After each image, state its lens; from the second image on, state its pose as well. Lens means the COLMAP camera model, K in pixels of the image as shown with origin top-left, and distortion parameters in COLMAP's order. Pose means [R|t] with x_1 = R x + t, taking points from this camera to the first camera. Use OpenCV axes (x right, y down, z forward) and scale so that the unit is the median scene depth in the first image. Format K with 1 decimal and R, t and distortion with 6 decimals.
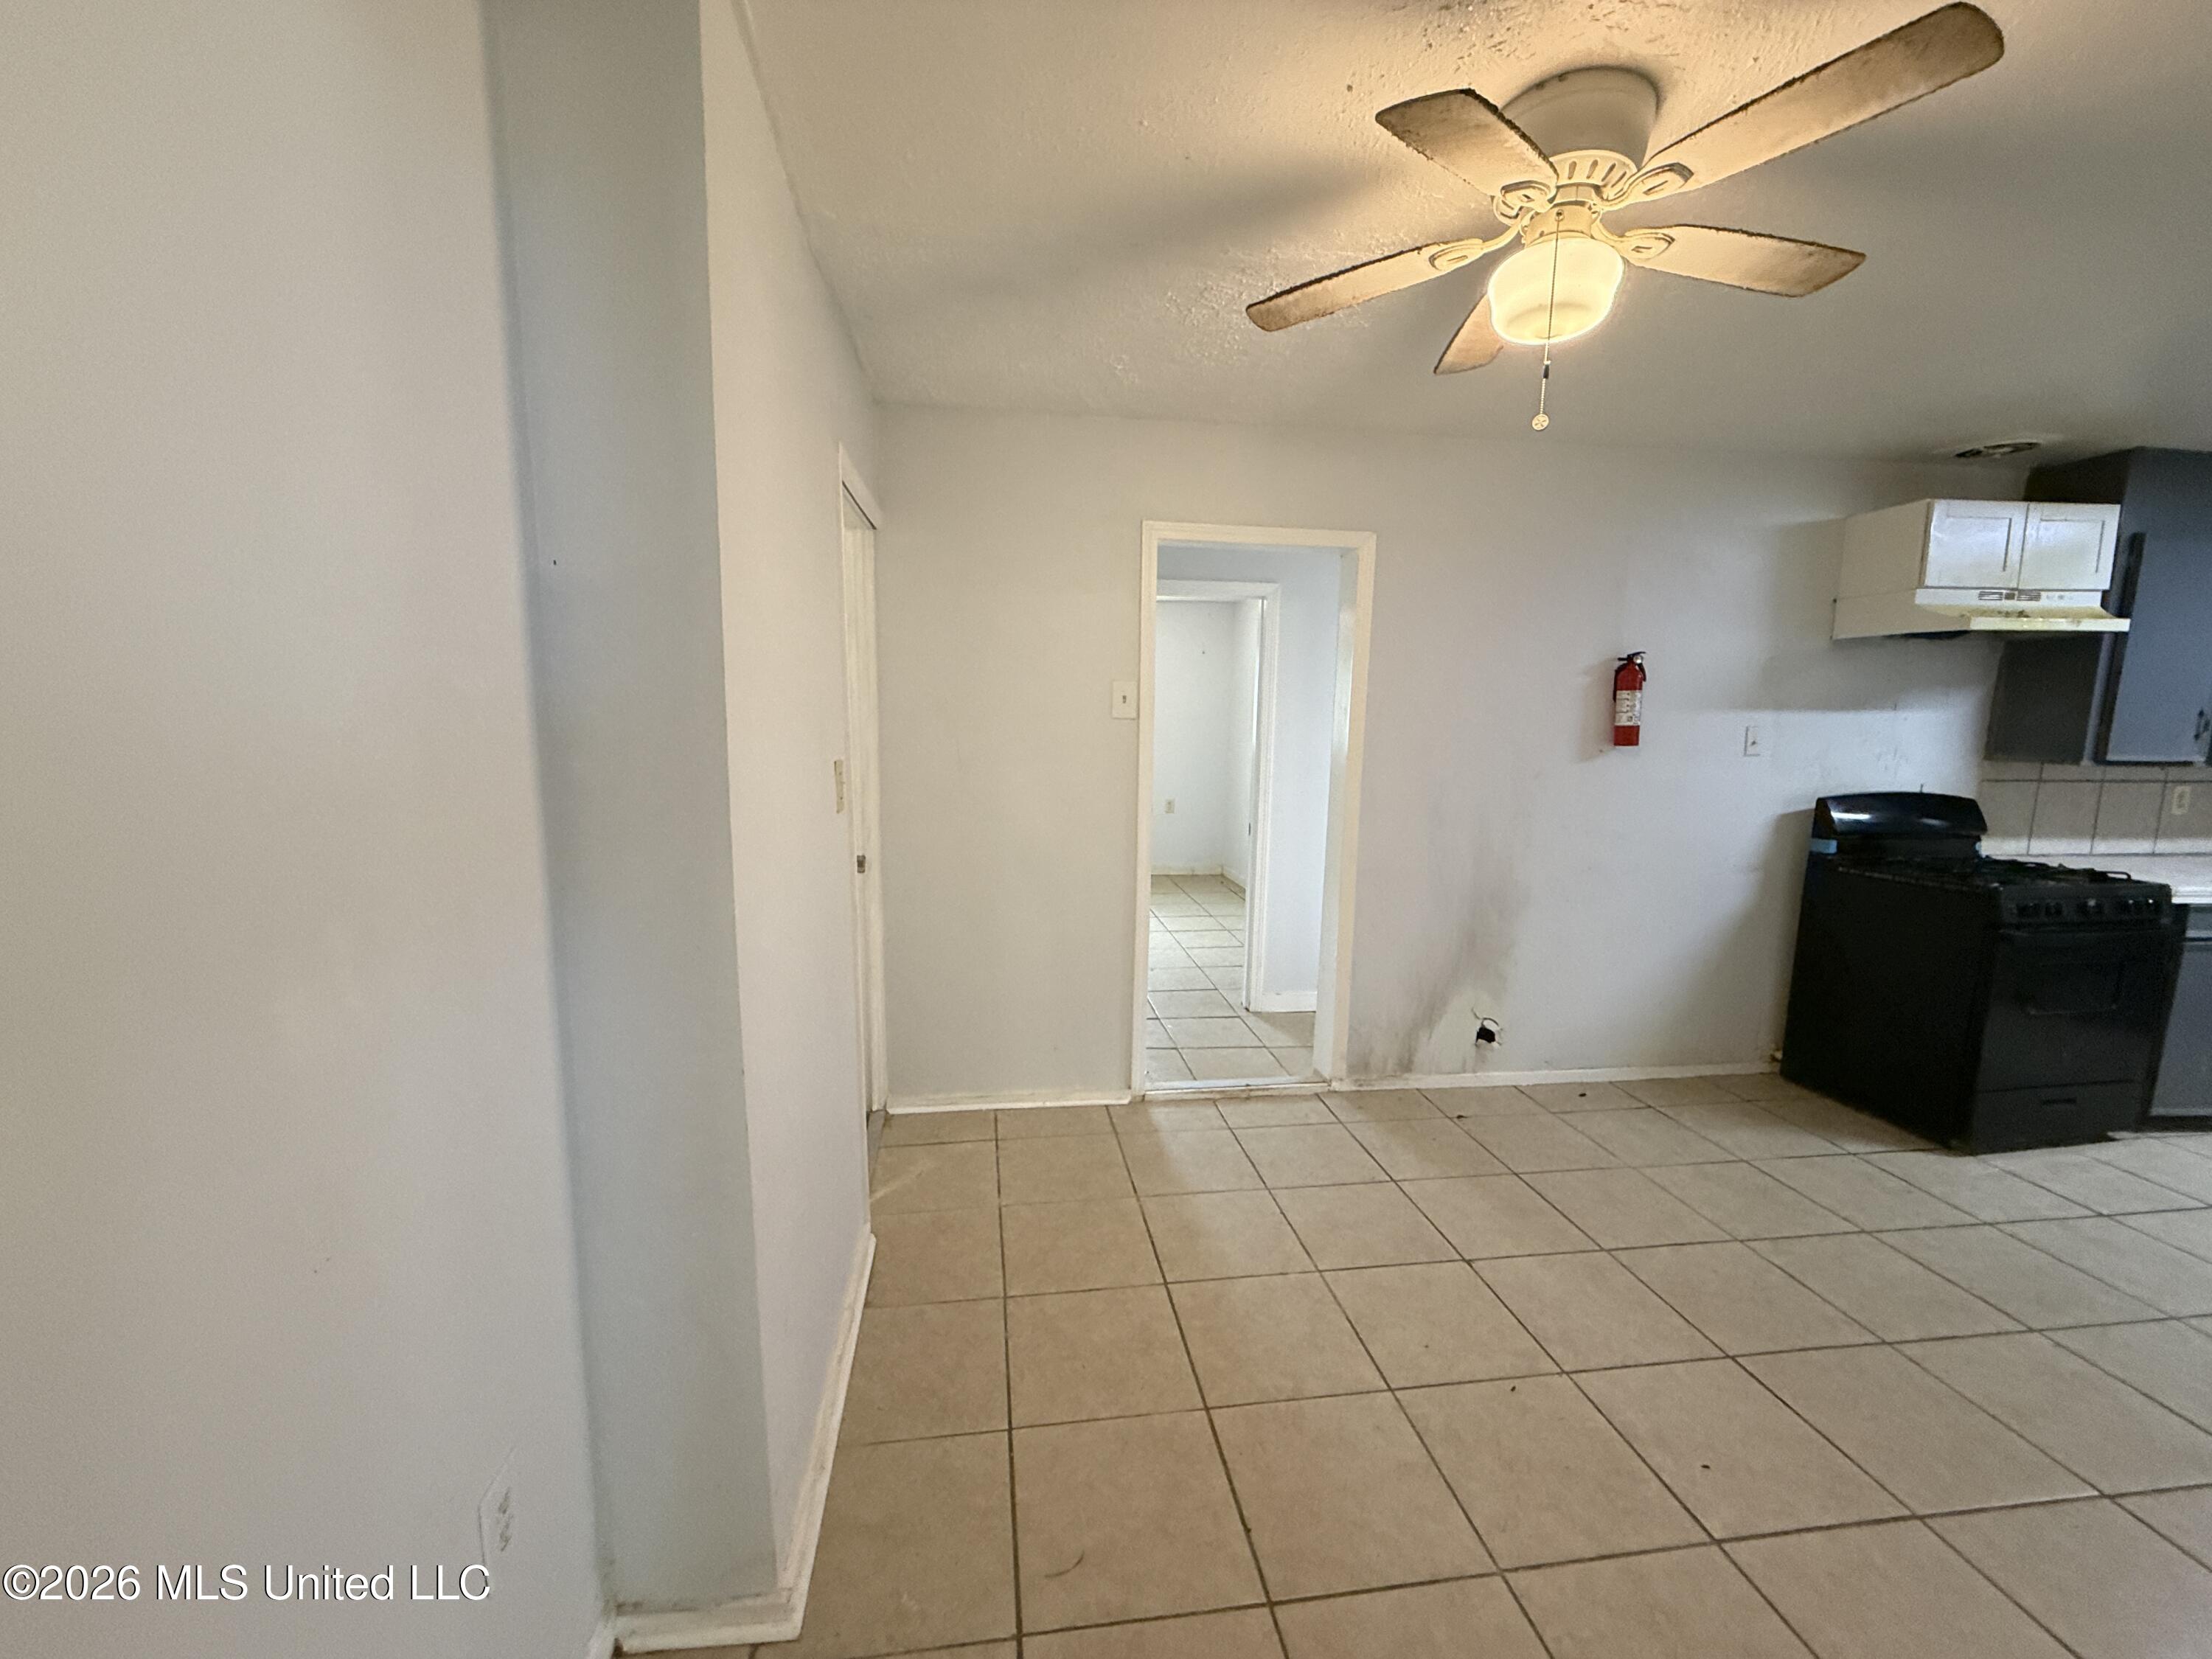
lens RADIAL K [[879.8, 0, 1098.6], [0, 879.8, 830.7], [0, 0, 1]] dist [-0.000145, 0.000383]
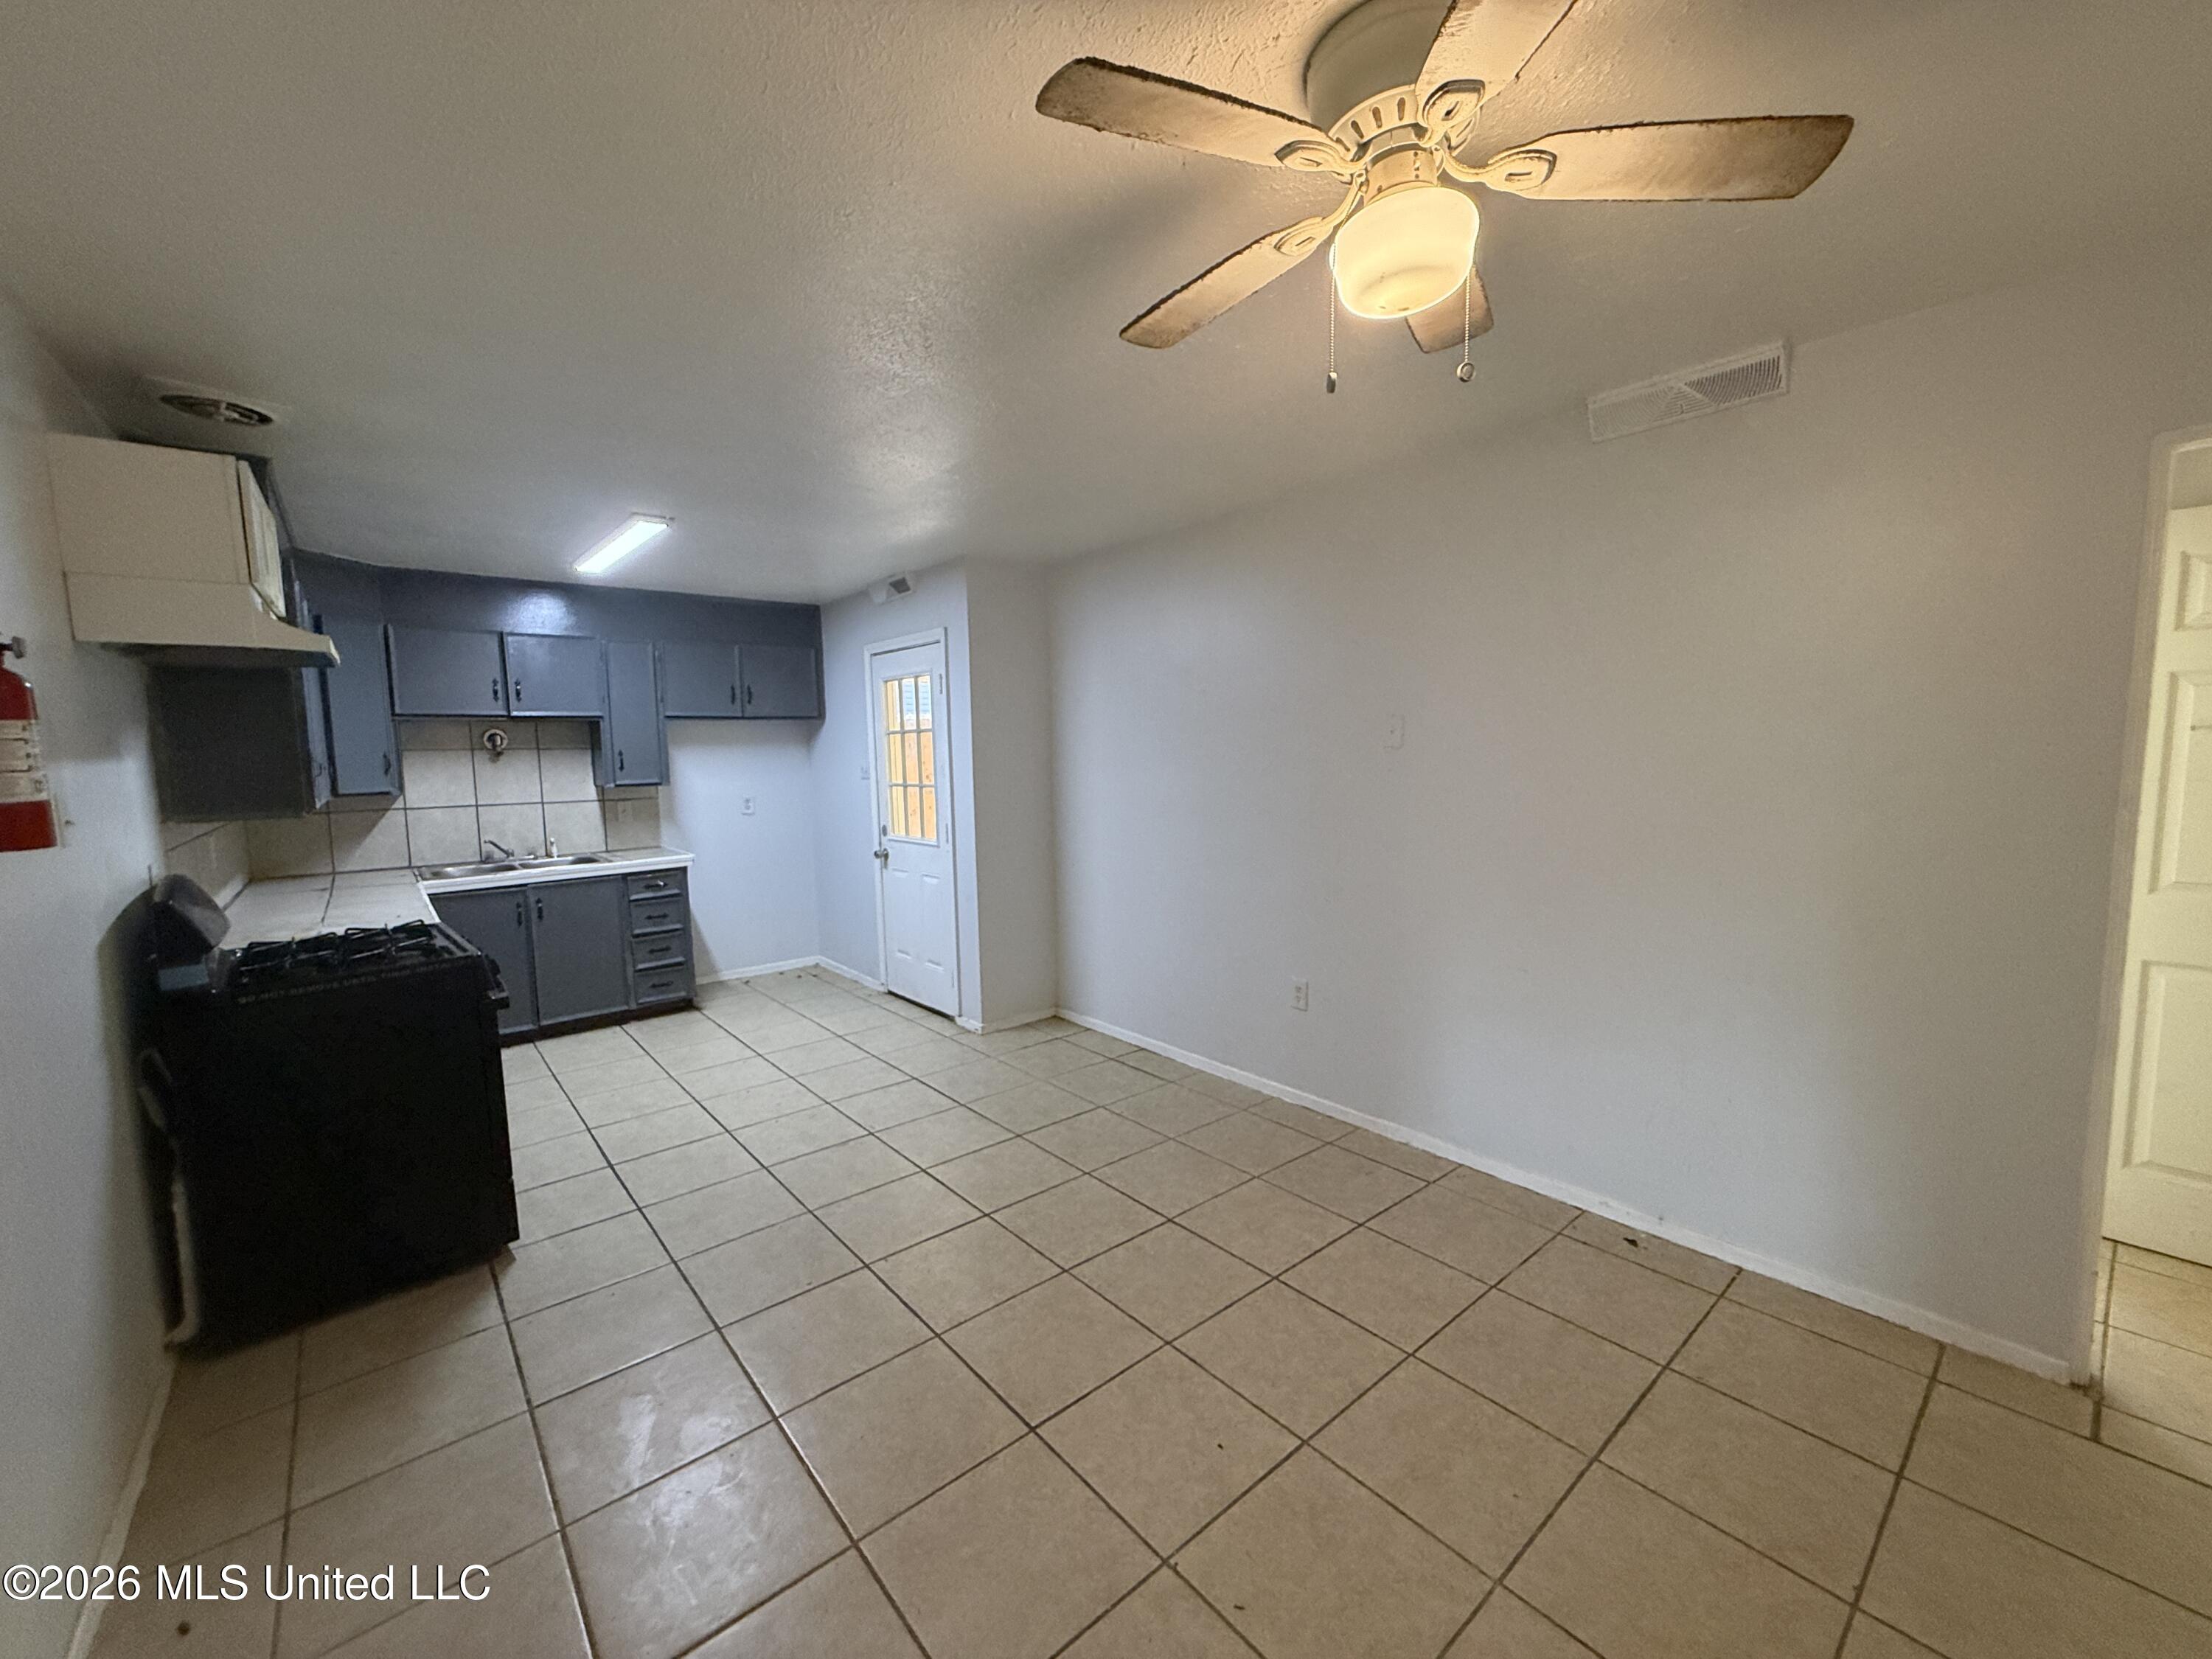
lens RADIAL K [[879.8, 0, 1098.6], [0, 879.8, 830.7], [0, 0, 1]] dist [-0.000145, 0.000383]
pose [[-0.532768, -0.084057, 0.842077, -0.040534], [0.128985, 0.975363, 0.178969, -0.121705], [-0.836374, 0.203964, -0.508800, 0.824104]]
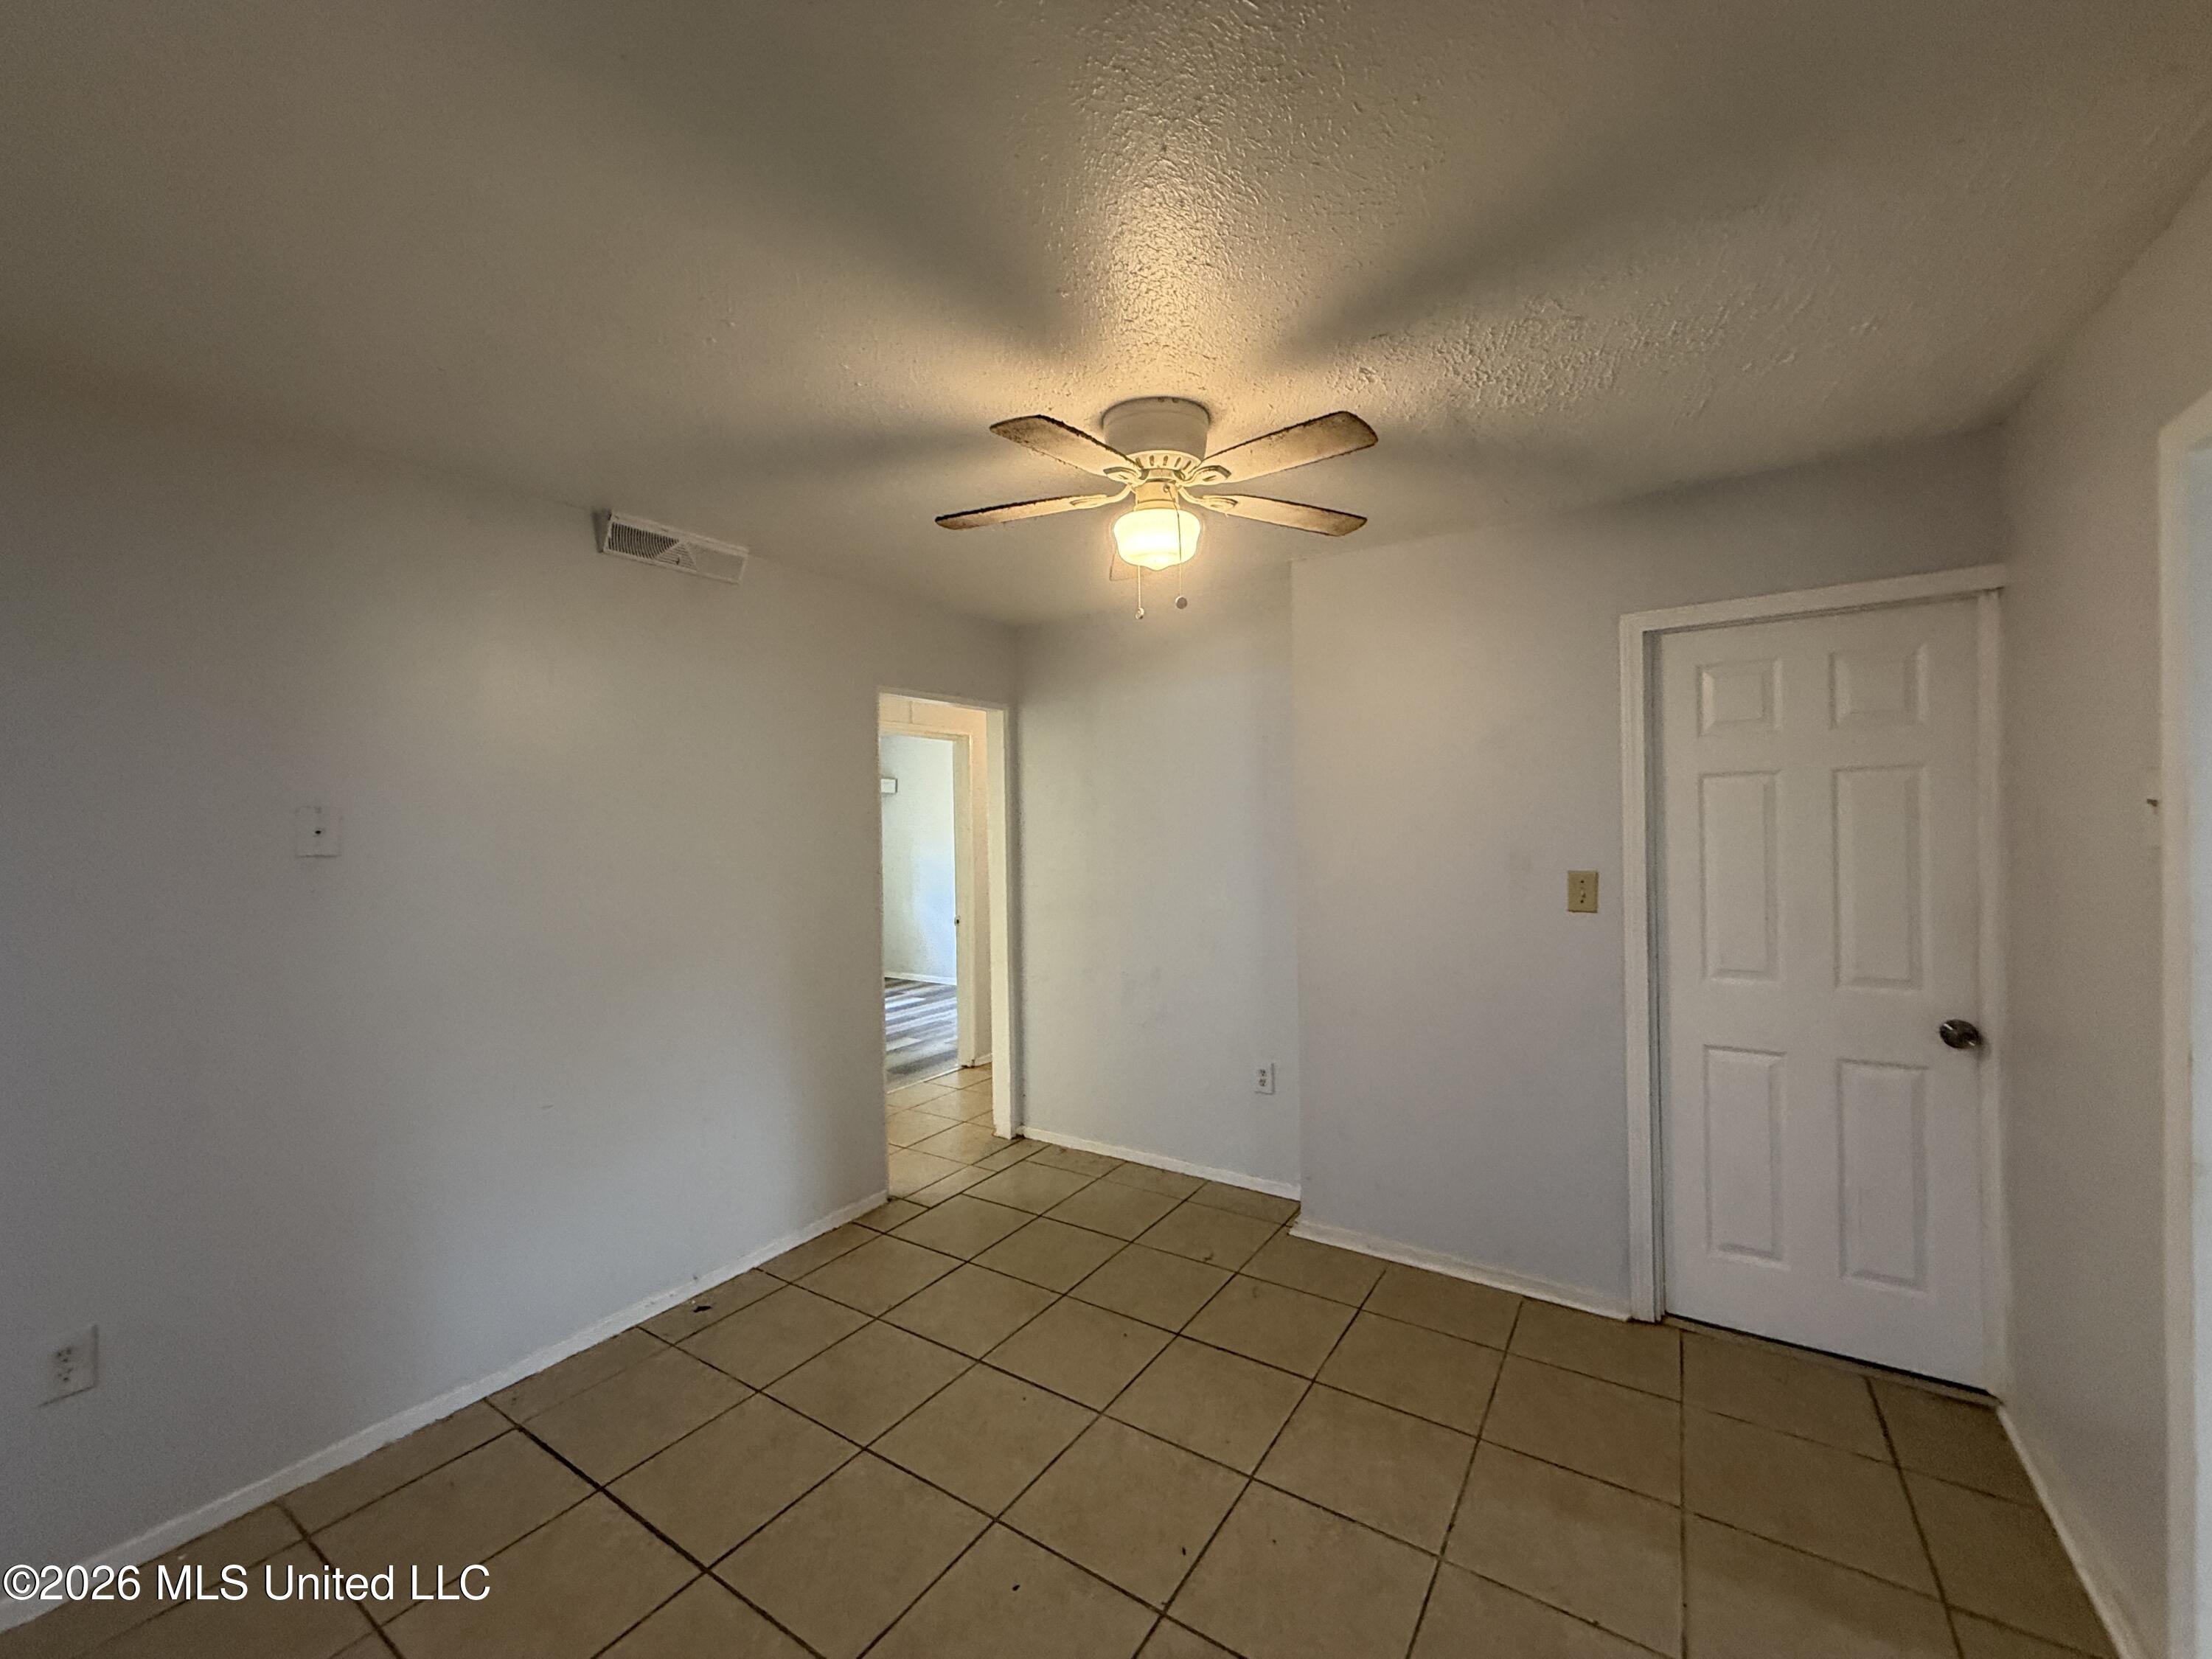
lens RADIAL K [[879.8, 0, 1098.6], [0, 879.8, 830.7], [0, 0, 1]] dist [-0.000145, 0.000383]
pose [[-0.656436, -0.003195, -0.754375, 0.752412], [-0.097424, 0.991976, 0.080574, -0.117985], [0.748065, 0.126386, -0.651480, 0.874210]]
